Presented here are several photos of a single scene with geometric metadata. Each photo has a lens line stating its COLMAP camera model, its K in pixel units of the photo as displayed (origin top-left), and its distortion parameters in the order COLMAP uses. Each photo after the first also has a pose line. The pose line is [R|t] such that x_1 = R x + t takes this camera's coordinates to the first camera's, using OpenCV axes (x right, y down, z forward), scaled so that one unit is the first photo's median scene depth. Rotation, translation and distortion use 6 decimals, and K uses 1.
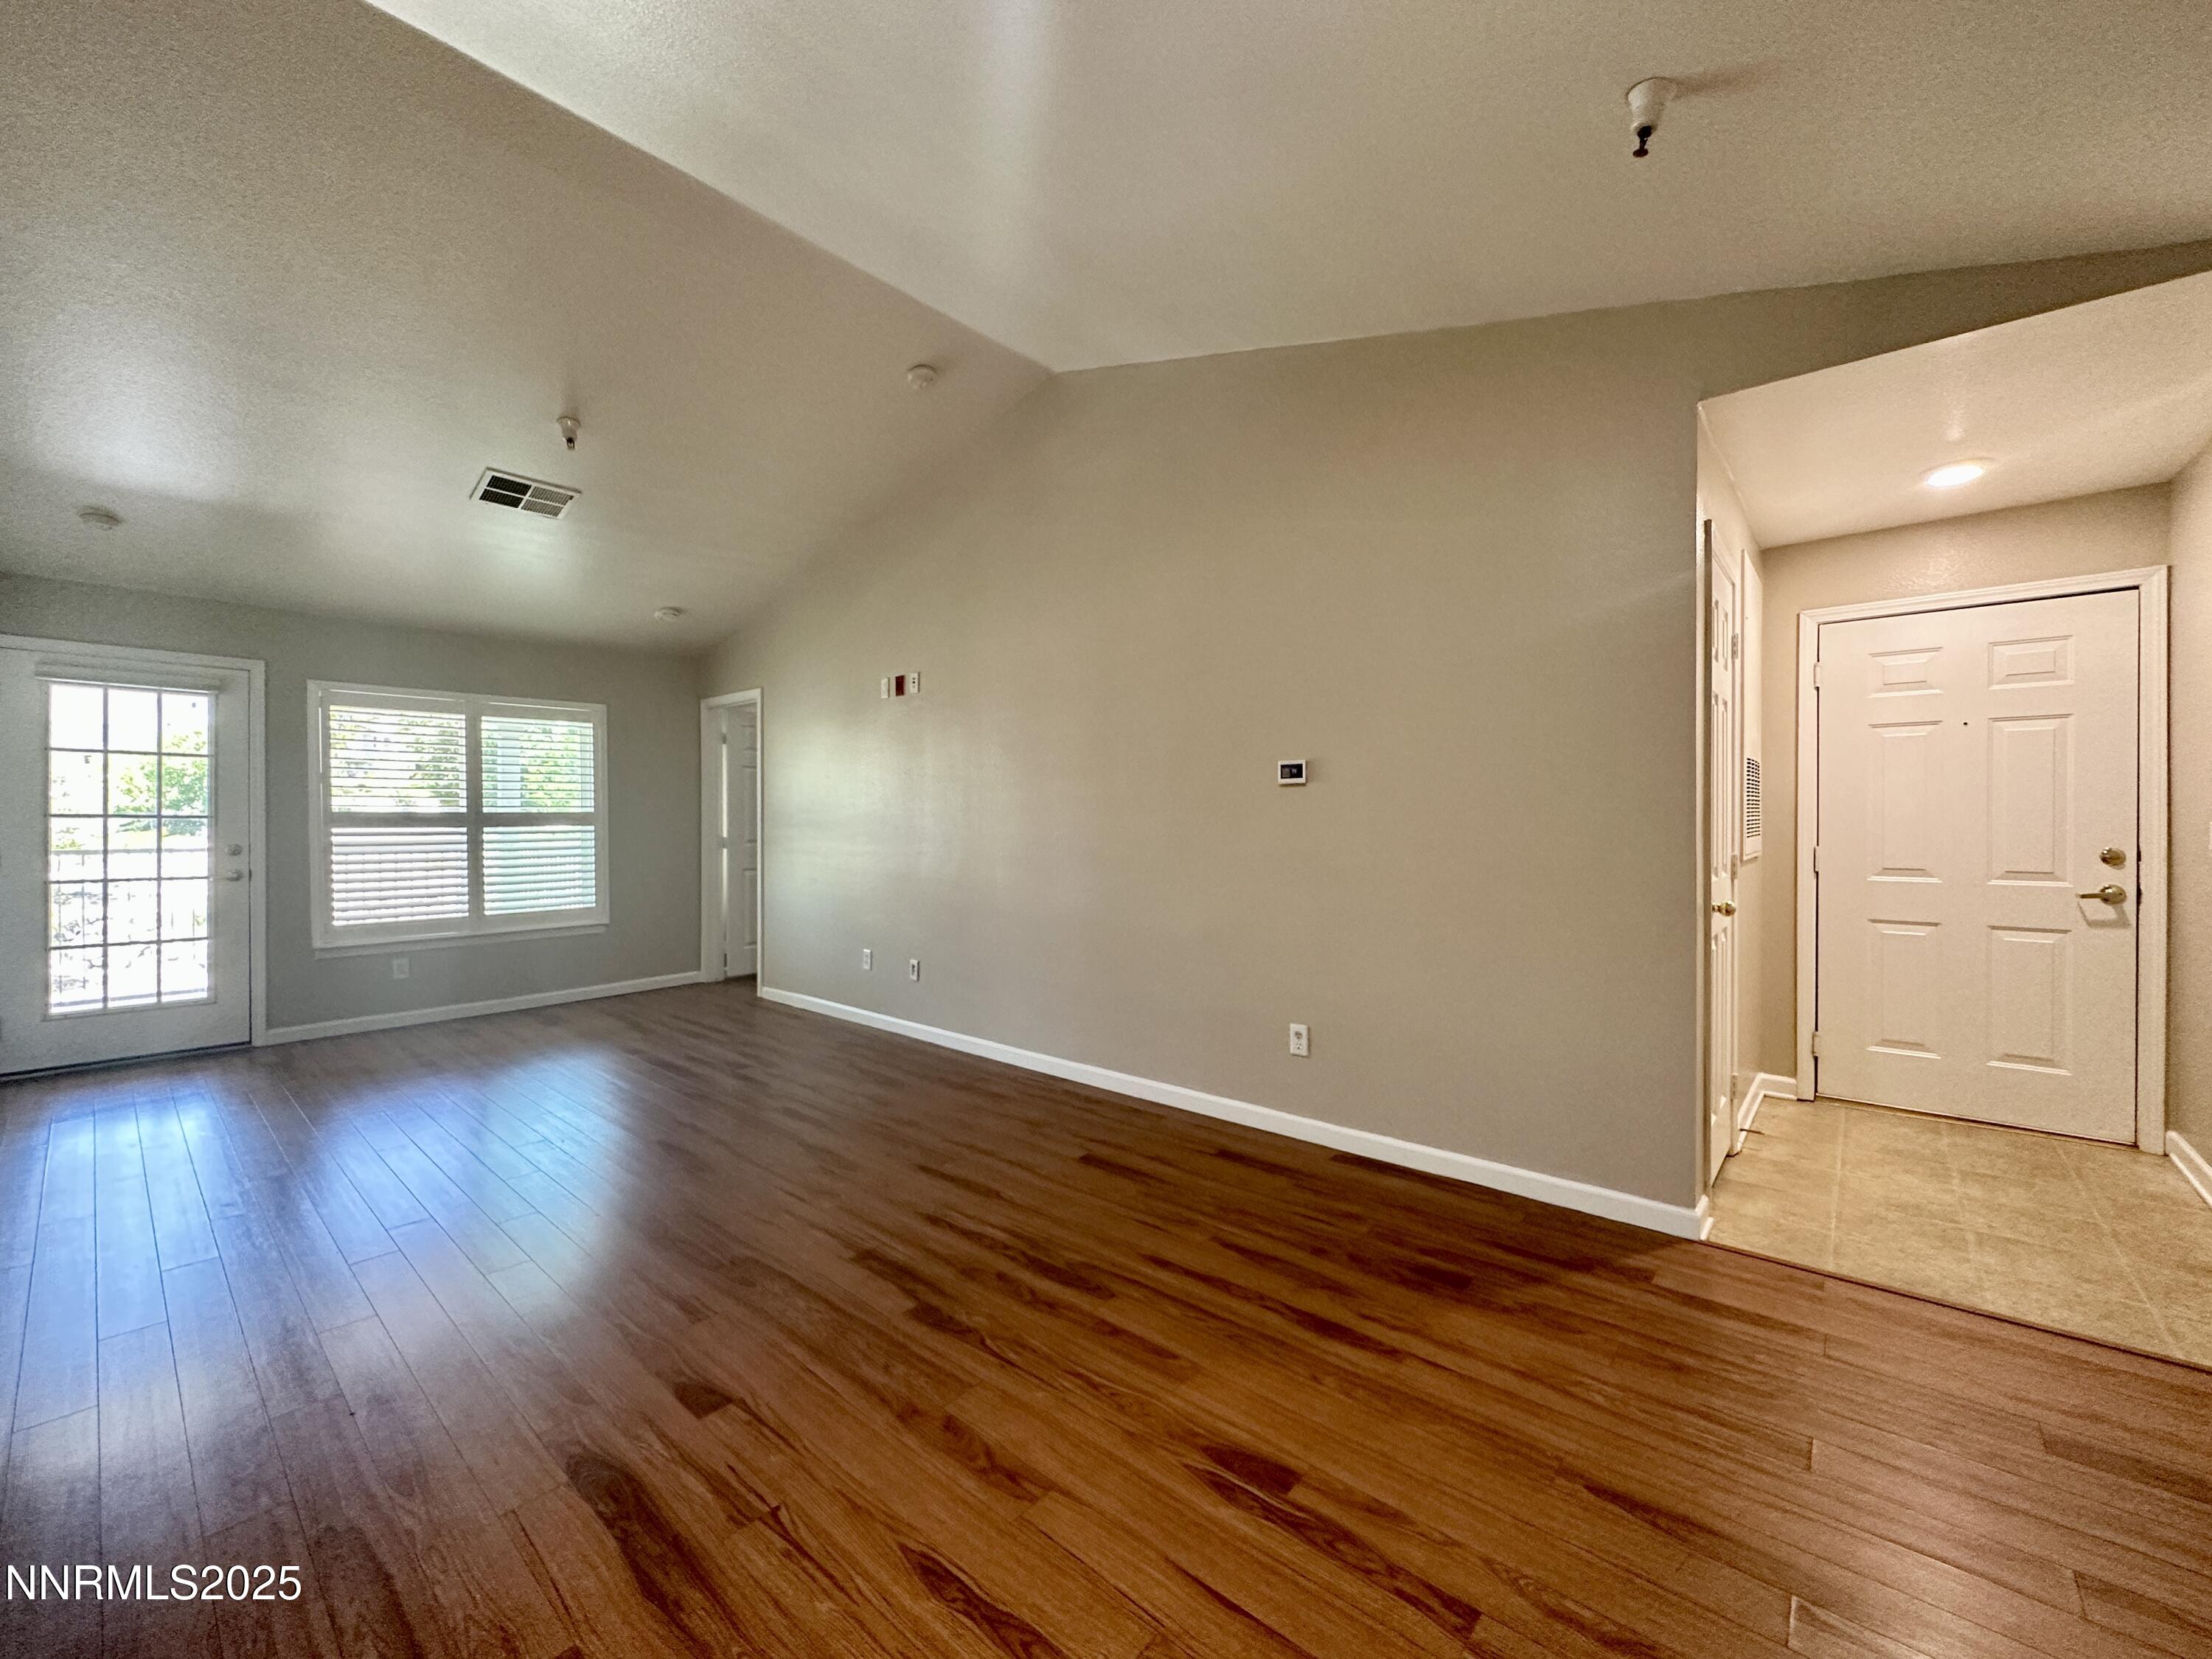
lens RADIAL K [[886.3, 0, 1114.5], [0, 886.3, 836.6], [0, 0, 1]] dist [0.004539, 0.000222]
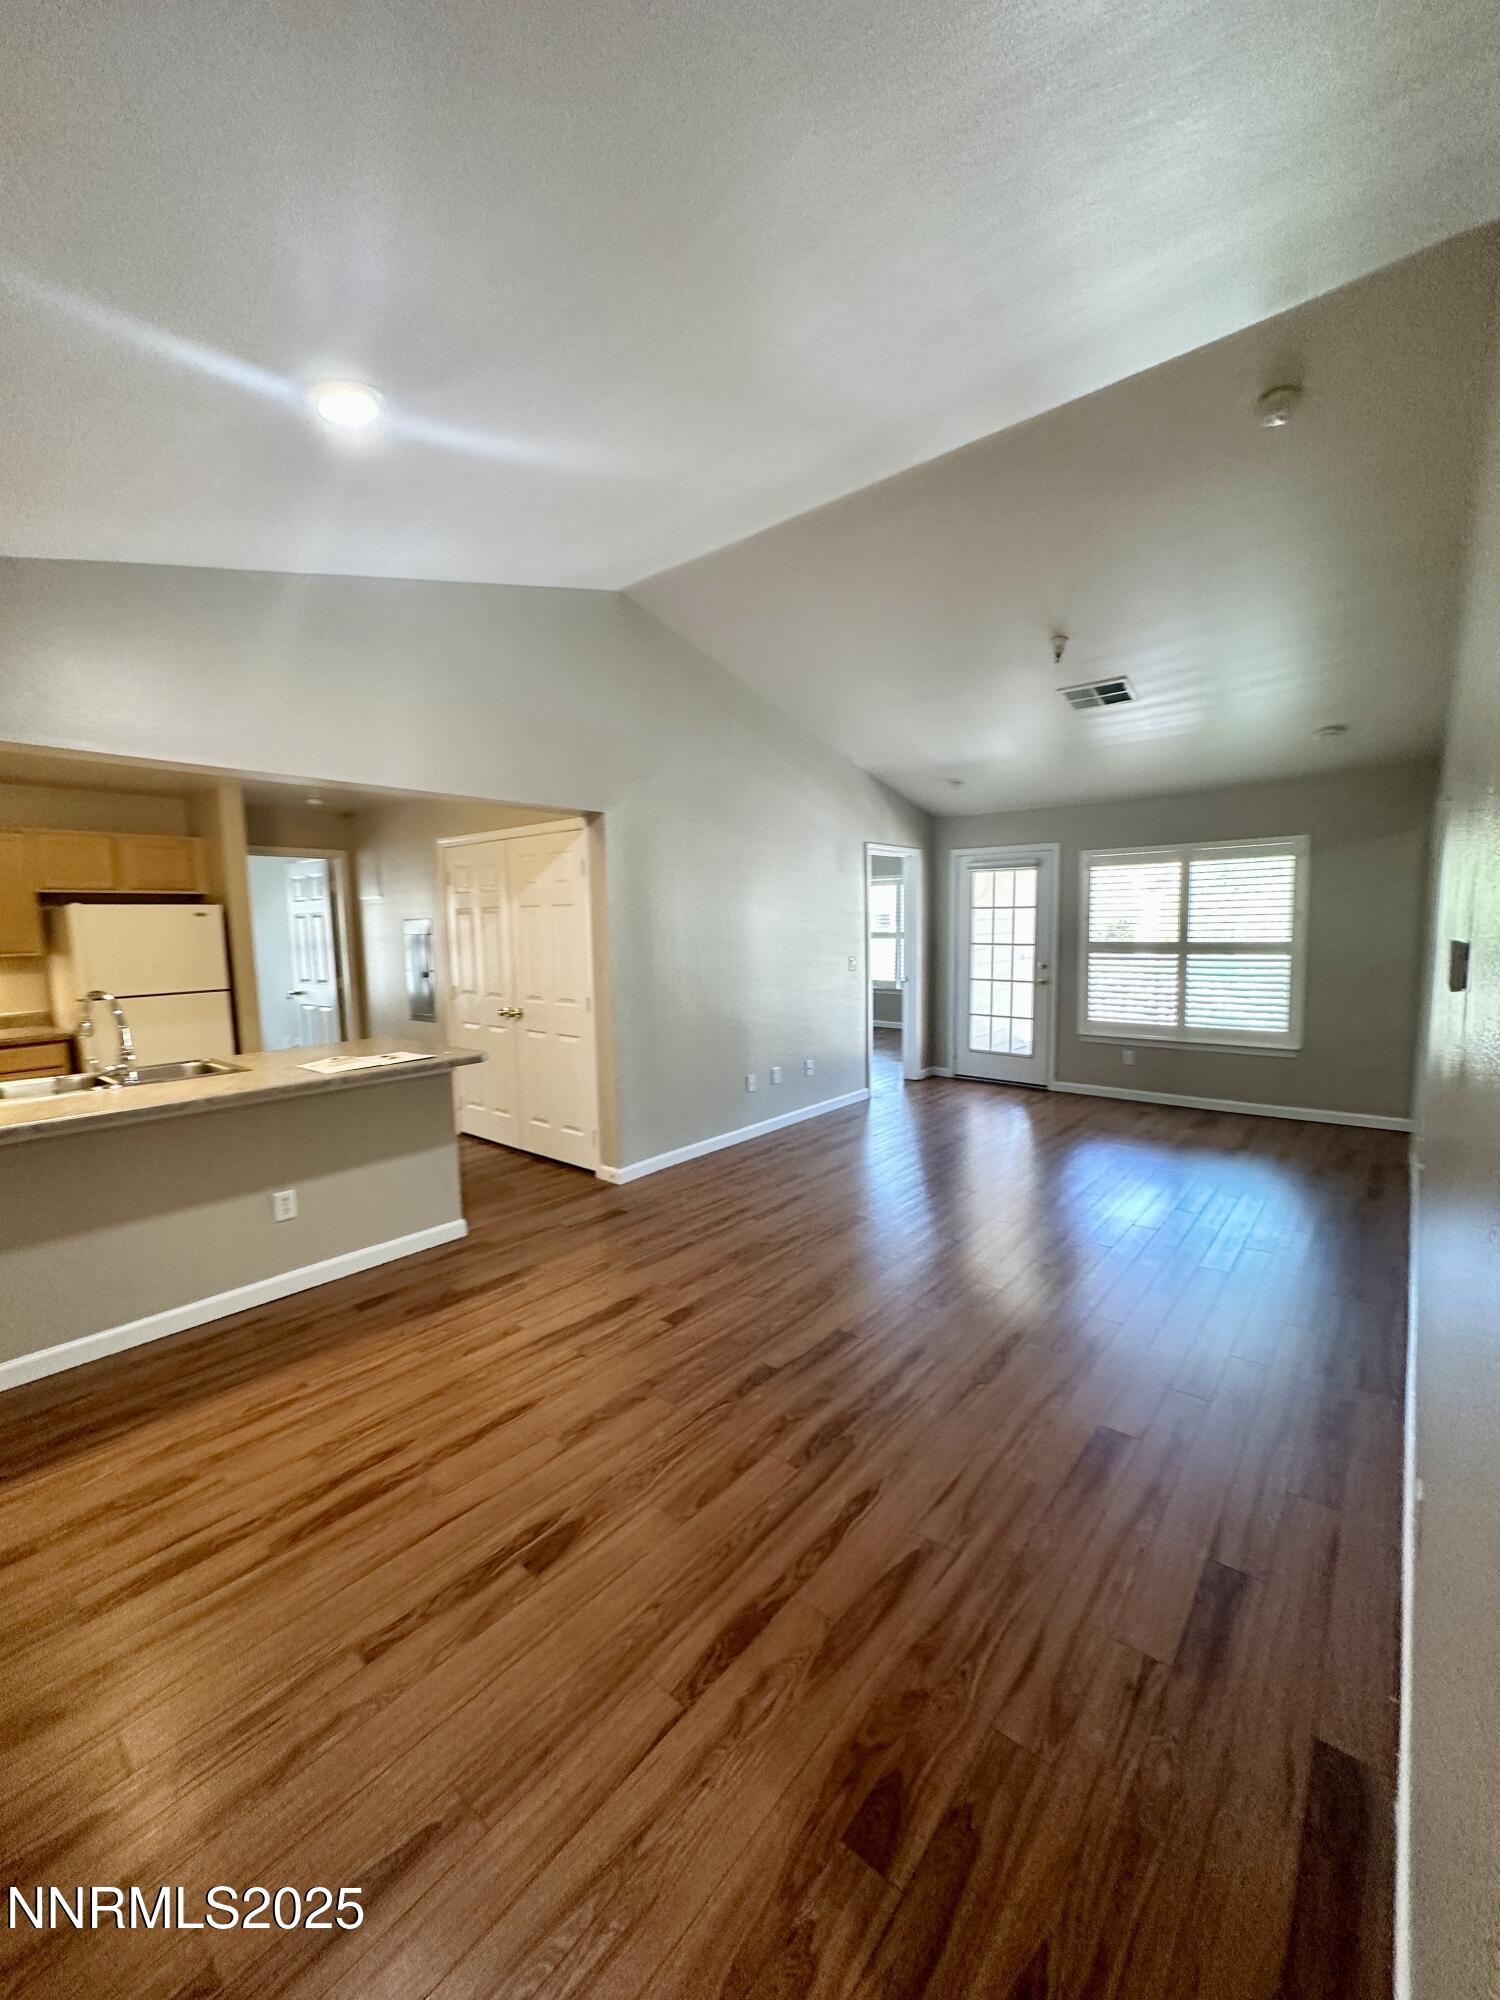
lens RADIAL K [[801.4, 0, 742.2], [0, 801.4, 1009.0], [0, 0, 1]] dist [0.004539, 0.000222]
pose [[0.011952, 0.113869, -0.993424, 0.871954], [-0.005784, 0.993486, 0.113807, -0.135289], [0.999912, 0.004385, 0.012533, 0.898682]]
